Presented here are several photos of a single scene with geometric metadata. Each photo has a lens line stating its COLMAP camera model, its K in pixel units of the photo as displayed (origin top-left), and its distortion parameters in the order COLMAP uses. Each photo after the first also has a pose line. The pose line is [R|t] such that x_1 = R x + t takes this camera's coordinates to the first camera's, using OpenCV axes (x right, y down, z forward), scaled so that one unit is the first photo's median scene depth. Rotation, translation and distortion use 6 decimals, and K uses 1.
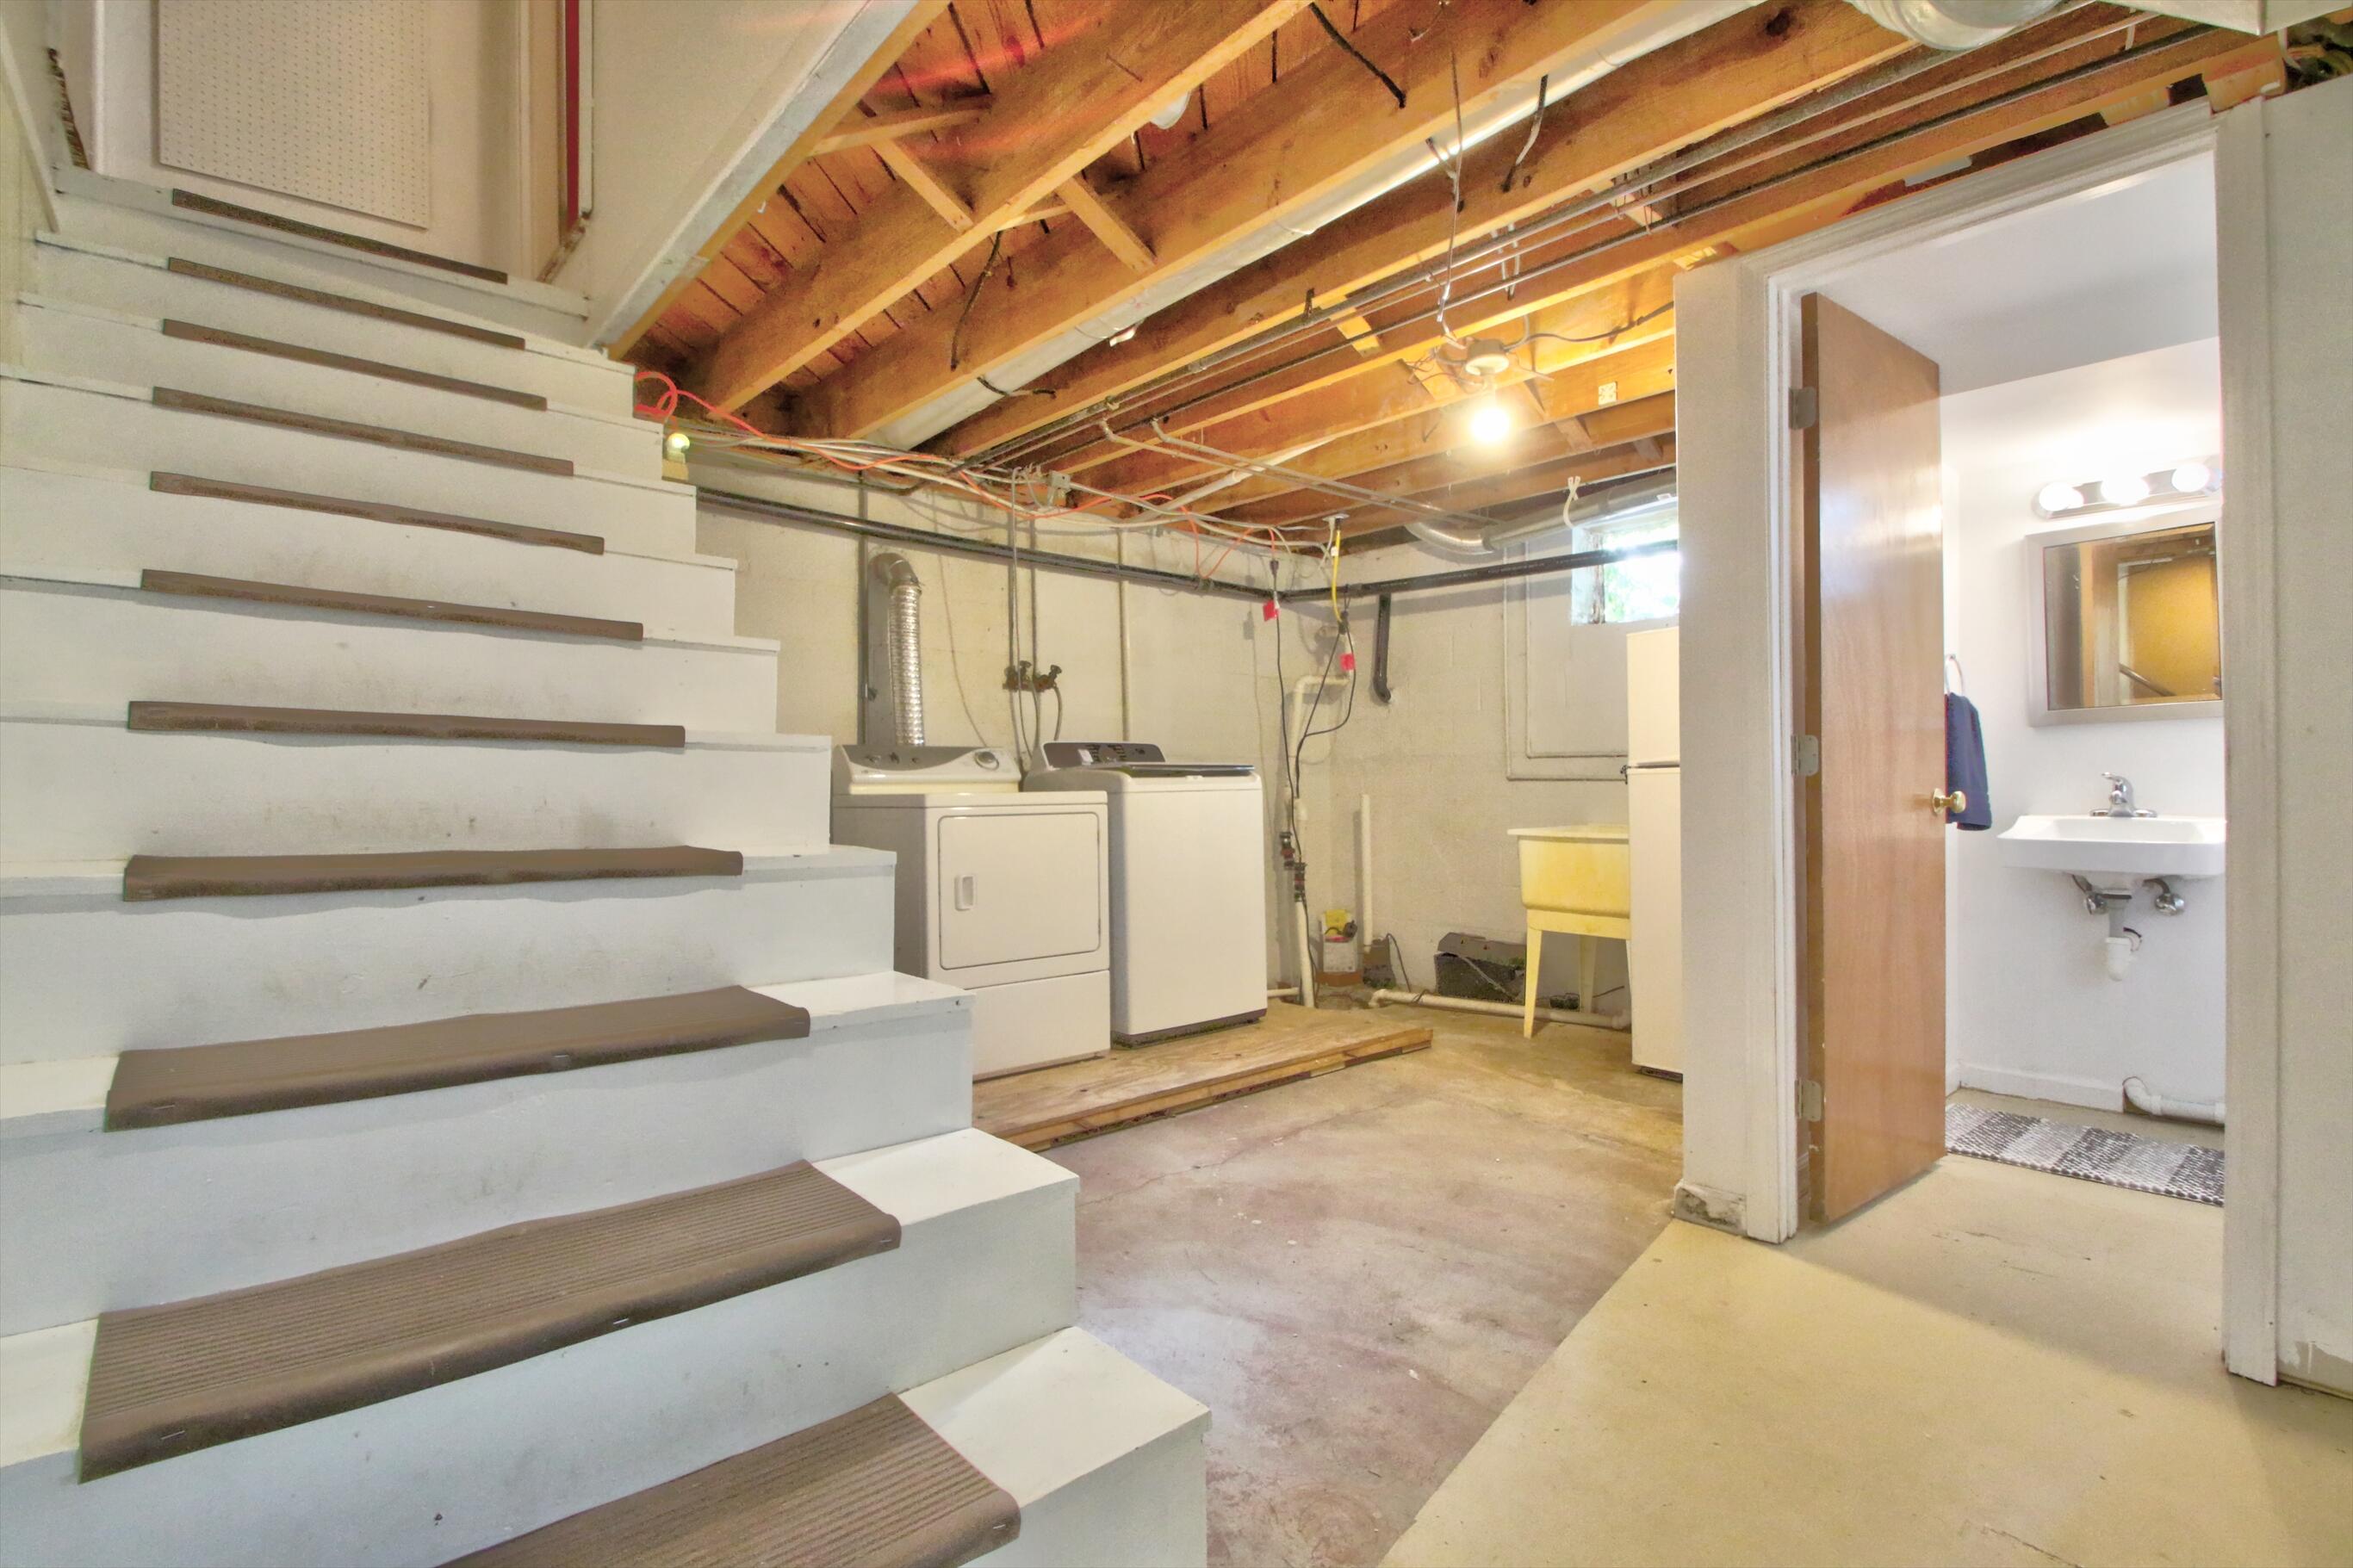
lens RADIAL K [[1081.9, 0, 1172.2], [0, 1081.9, 779.8], [0, 0, 1]] dist [-0.009056, -0.001360]
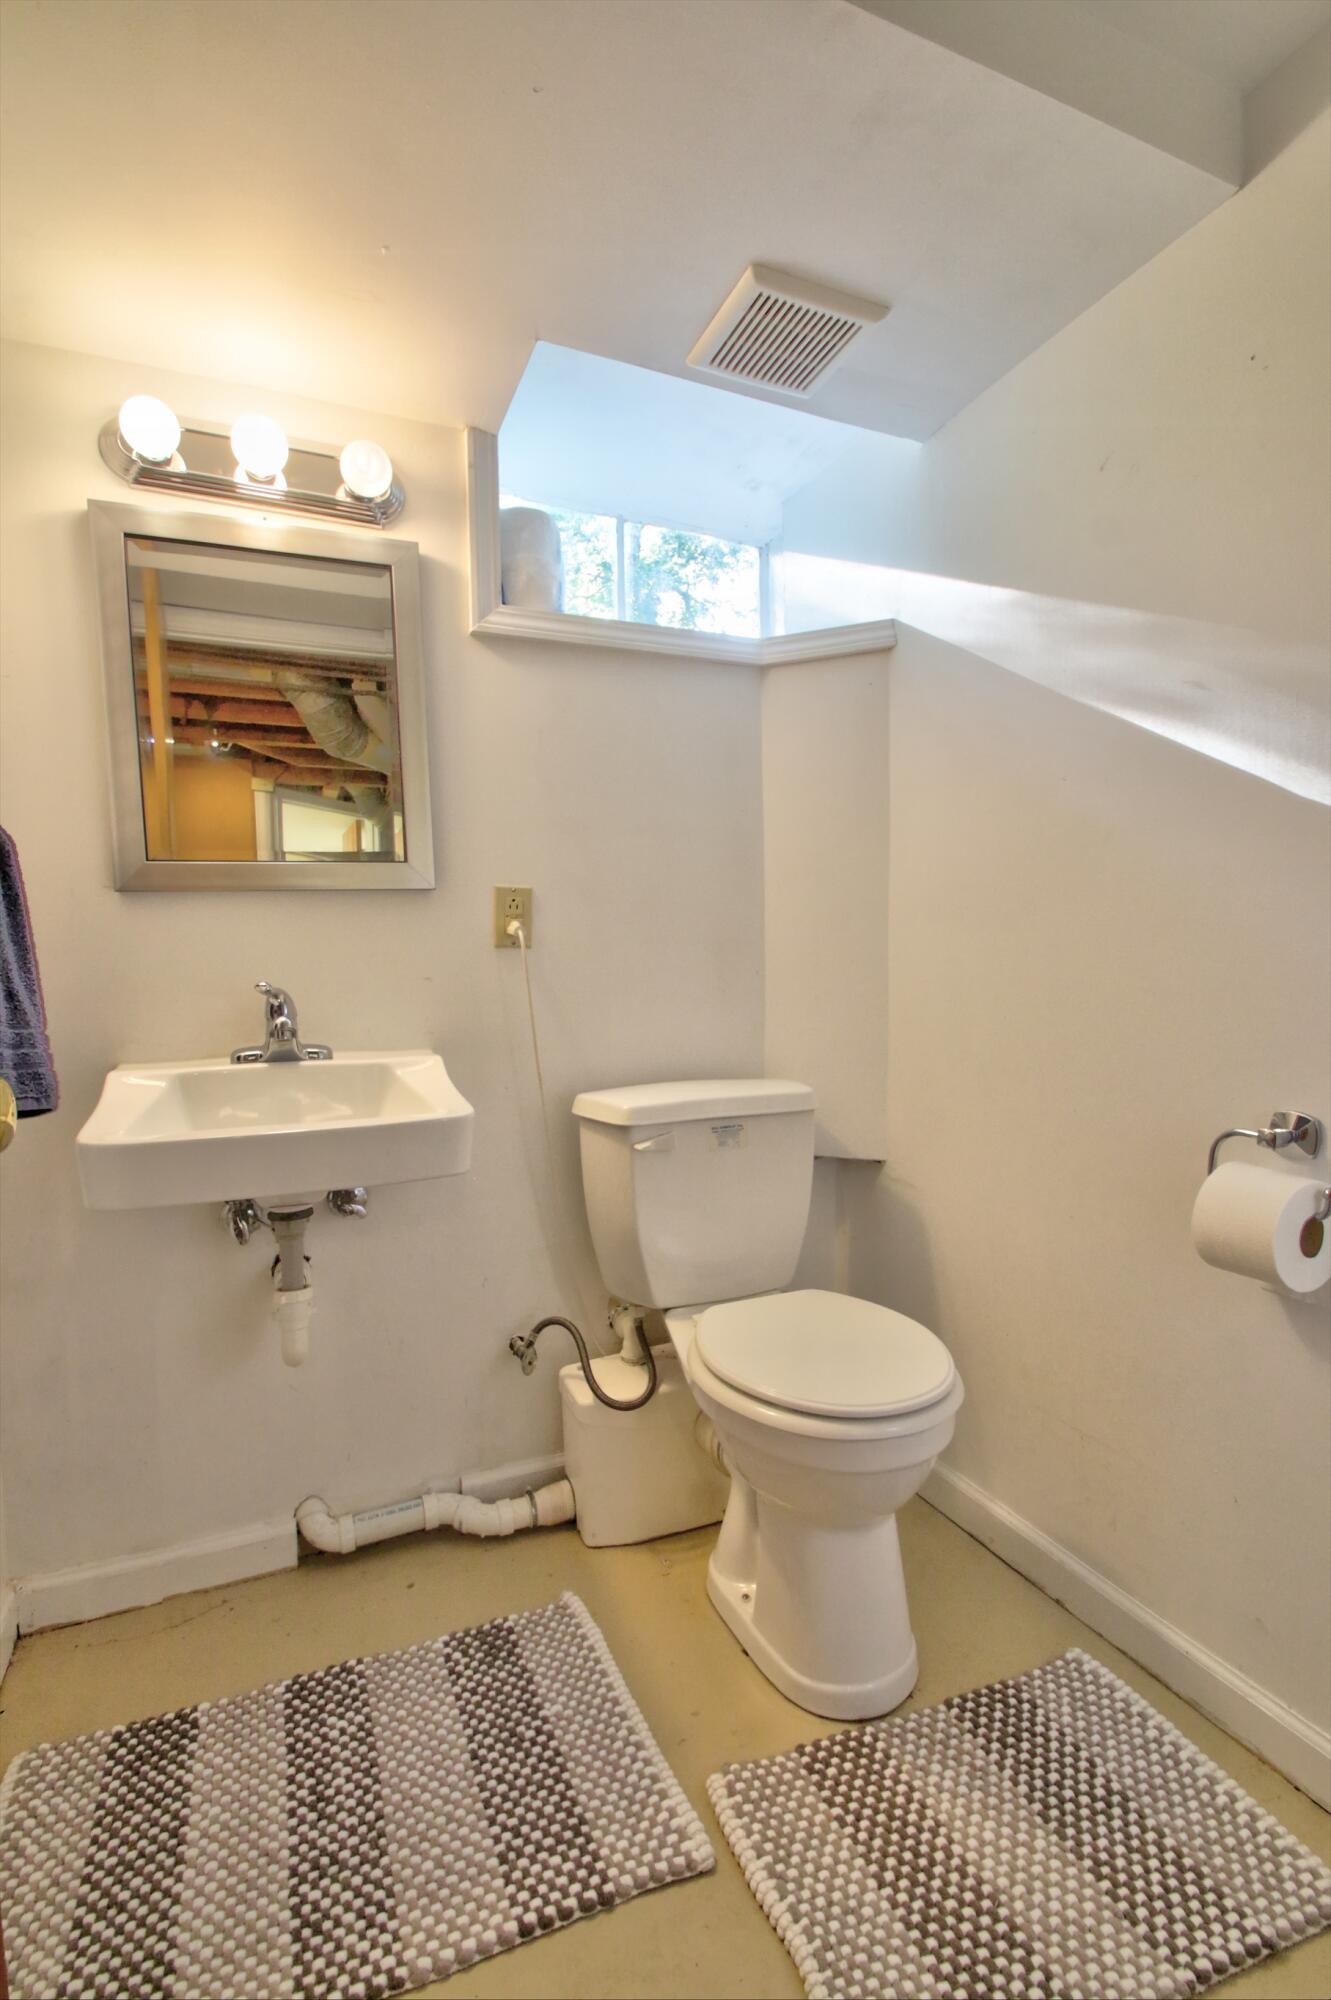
lens RADIAL K [[919.7, 0, 659.7], [0, 919.7, 1001.4], [0, 0, 1]] dist [-0.009056, -0.001360]
pose [[0.285293, -0.050044, 0.957133, 0.496152], [0.022904, 0.998707, 0.045391, -0.013128], [-0.958167, 0.008973, 0.286070, 0.685519]]
